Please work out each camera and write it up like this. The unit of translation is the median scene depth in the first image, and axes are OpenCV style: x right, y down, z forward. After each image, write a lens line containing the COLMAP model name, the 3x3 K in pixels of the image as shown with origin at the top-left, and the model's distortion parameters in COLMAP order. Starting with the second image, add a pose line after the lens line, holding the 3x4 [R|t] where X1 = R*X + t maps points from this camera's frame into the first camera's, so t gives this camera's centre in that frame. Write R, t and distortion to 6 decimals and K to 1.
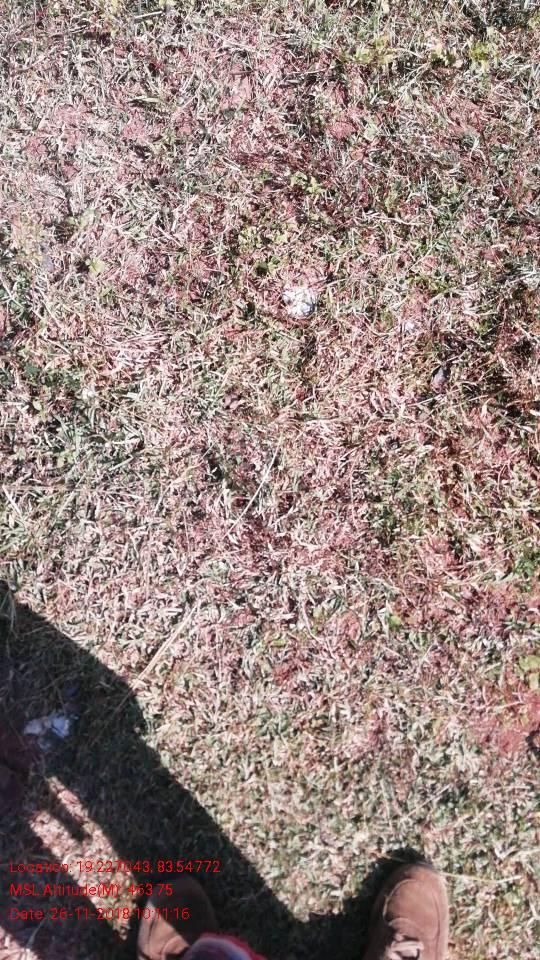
lens RADIAL K [[712.6, 0, 270.0], [0, 712.6, 480.0], [0, 0, 1]] dist [0.009028, -0.003188]
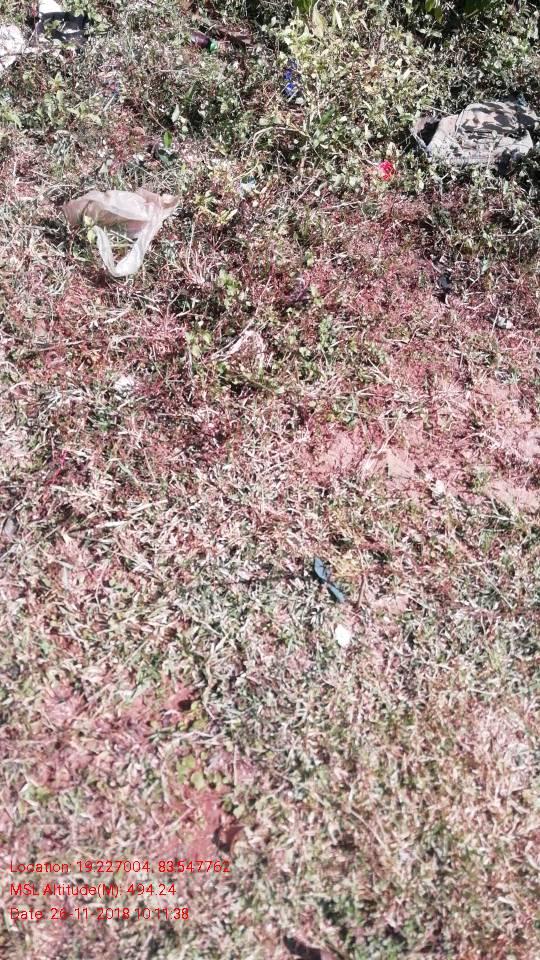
lens RADIAL K [[712.6, 0, 270.0], [0, 712.6, 480.0], [0, 0, 1]] dist [0.009028, -0.003188]
pose [[0.888633, -0.403105, 0.218720, 0.402289], [0.425534, 0.902574, -0.065430, 0.014969], [-0.171036, 0.151216, 0.973592, -0.035305]]
